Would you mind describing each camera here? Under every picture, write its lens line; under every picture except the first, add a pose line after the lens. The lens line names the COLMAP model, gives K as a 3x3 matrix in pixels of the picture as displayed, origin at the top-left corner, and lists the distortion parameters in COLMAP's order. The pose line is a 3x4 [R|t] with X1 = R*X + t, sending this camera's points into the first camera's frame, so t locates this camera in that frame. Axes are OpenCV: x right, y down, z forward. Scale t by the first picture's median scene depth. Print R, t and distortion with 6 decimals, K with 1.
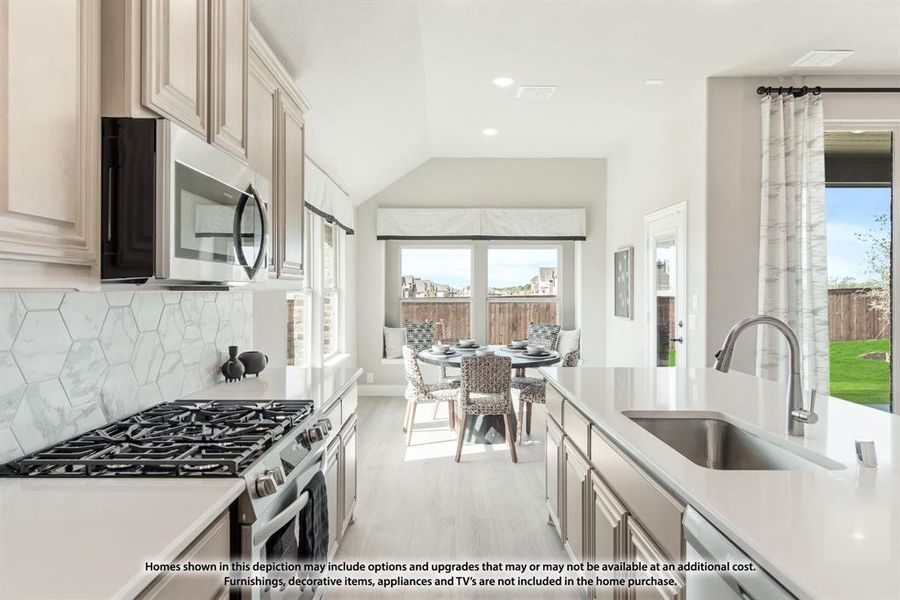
lens RADIAL K [[533.1, 0, 447.1], [0, 533.1, 289.0], [0, 0, 1]] dist [0.024335, -0.003105]
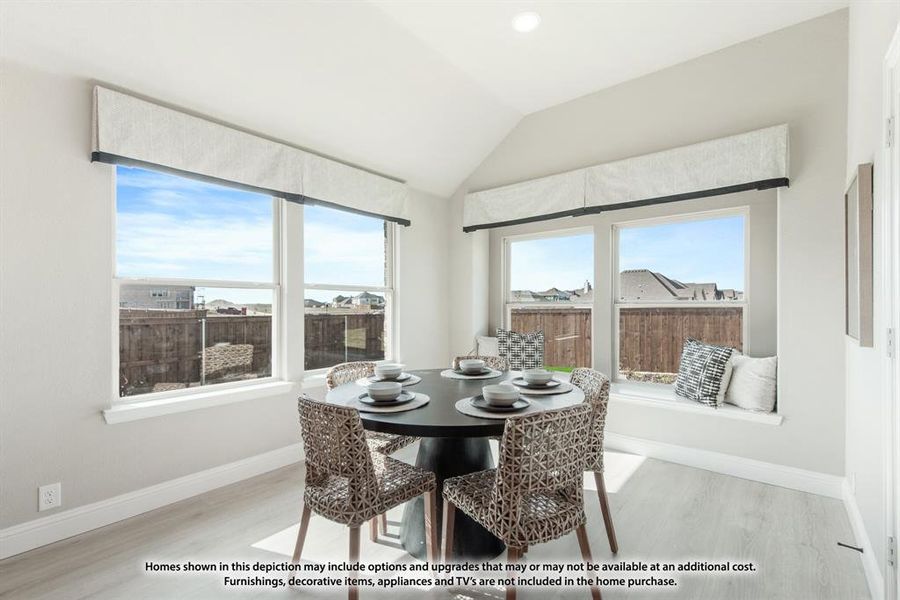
lens RADIAL K [[402.2, 0, 451.7], [0, 402.2, 306.8], [0, 0, 1]] dist [0.016051, -0.001773]
pose [[0.771950, 0.002099, -0.635679, 0.420306], [0.003024, 0.999971, 0.006974, 0.035566], [0.635676, -0.007305, 0.771922, 0.799091]]
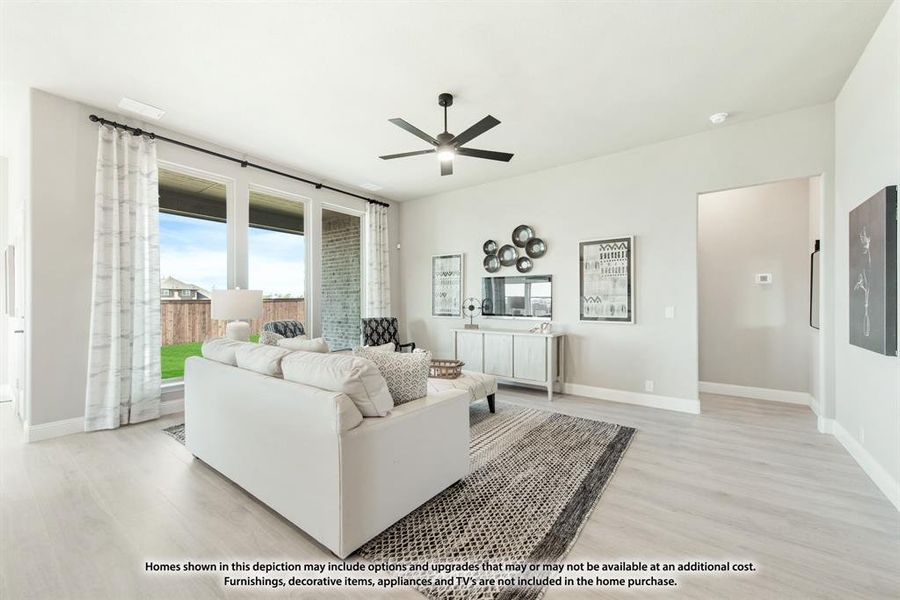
lens RADIAL K [[356.9, 0, 451.2], [0, 356.9, 301.4], [0, 0, 1]] dist [0.015418, -0.005278]
pose [[0.597475, 0.000432, 0.801887, 0.414009], [-0.002167, 0.999997, 0.001076, 0.036848], [-0.801885, -0.002380, 0.597474, -0.118680]]
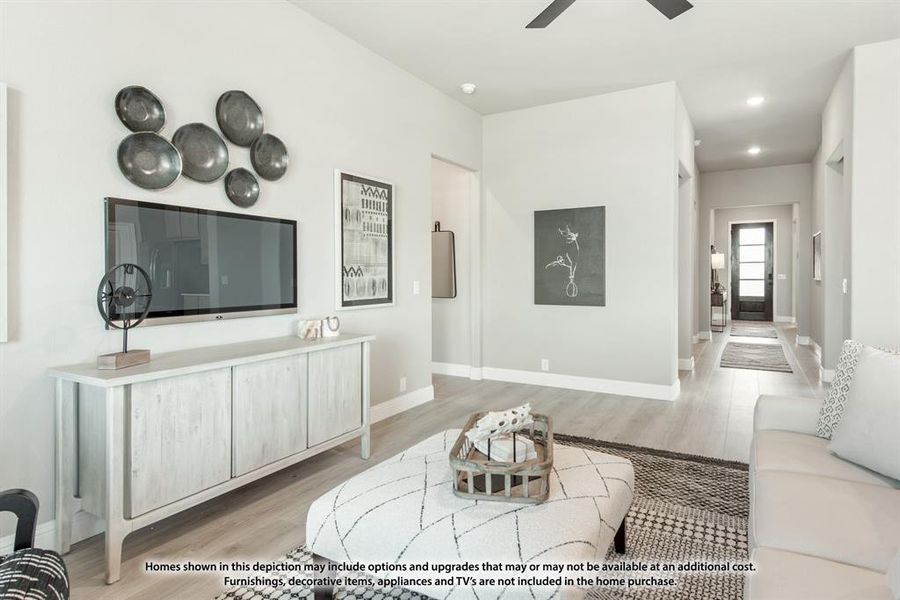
lens RADIAL K [[480.7, 0, 482.2], [0, 480.7, 278.8], [0, 0, 1]] dist [0.019422, -0.007022]
pose [[-0.876737, -0.000560, 0.480969, 0.905058], [0.002934, 0.999974, 0.006514, 0.039957], [-0.480961, 0.007123, -0.876713, 0.863855]]
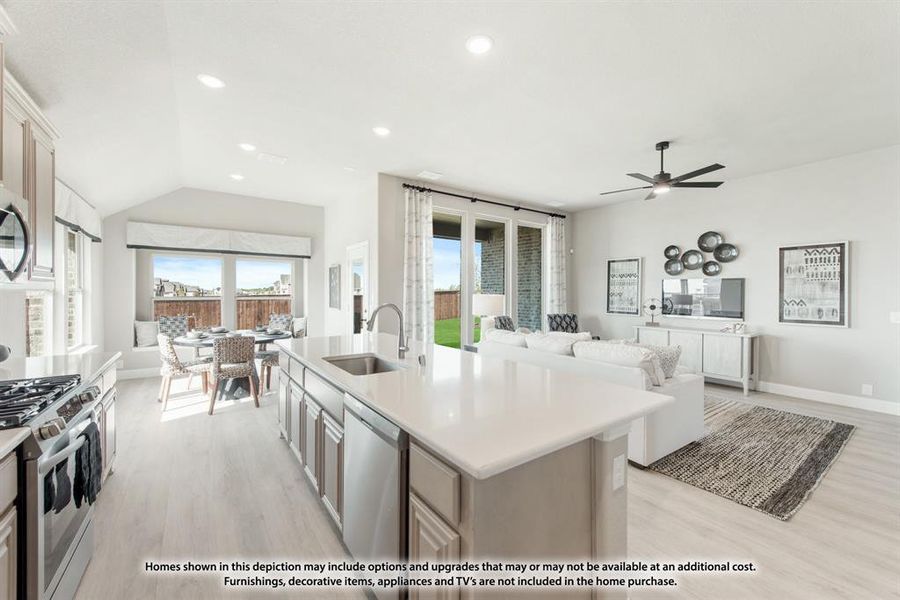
lens RADIAL K [[356.9, 0, 449.5], [0, 356.9, 295.8], [0, 0, 1]] dist [0.015418, -0.005278]
pose [[0.818045, -0.003525, 0.575144, -0.008498], [-0.005163, 0.999896, 0.013471, -0.000353], [-0.575132, -0.013989, 0.817941, -0.116917]]
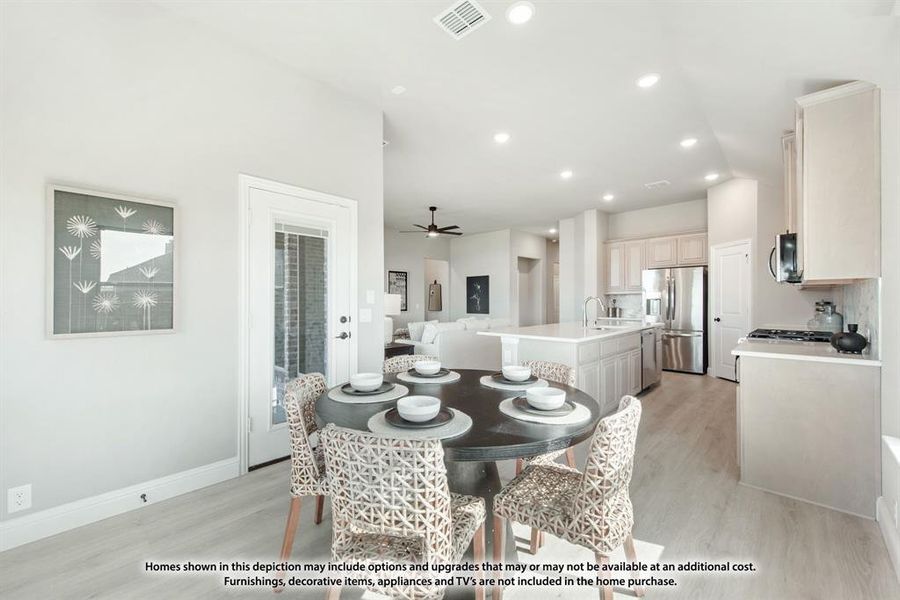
lens RADIAL K [[359.5, 0, 446.6], [0, 359.5, 301.5], [0, 0, 1]] dist [-0.003114, -0.000373]
pose [[-0.714528, -0.000709, 0.699606, -0.202529], [-0.001405, 0.999999, -0.000422, 0.037883], [-0.699605, -0.001285, -0.714528, 1.514031]]
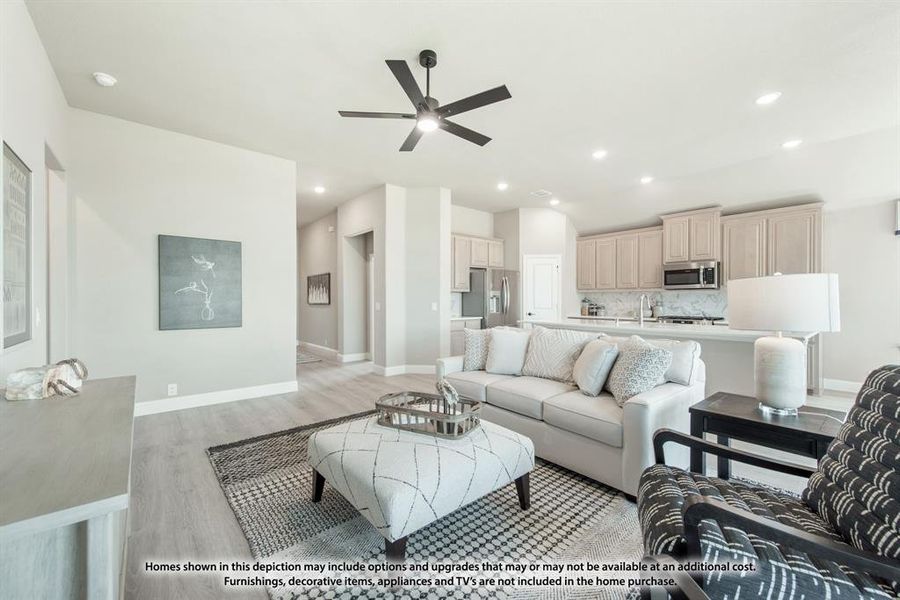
lens RADIAL K [[356.9, 0, 450.3], [0, 356.9, 302.8], [0, 0, 1]] dist [0.015418, -0.005278]
pose [[-0.762918, 0.003982, -0.646483, 1.419996], [0.001557, 0.999989, 0.004323, 0.041880], [0.646493, 0.002291, -0.762916, 0.876418]]
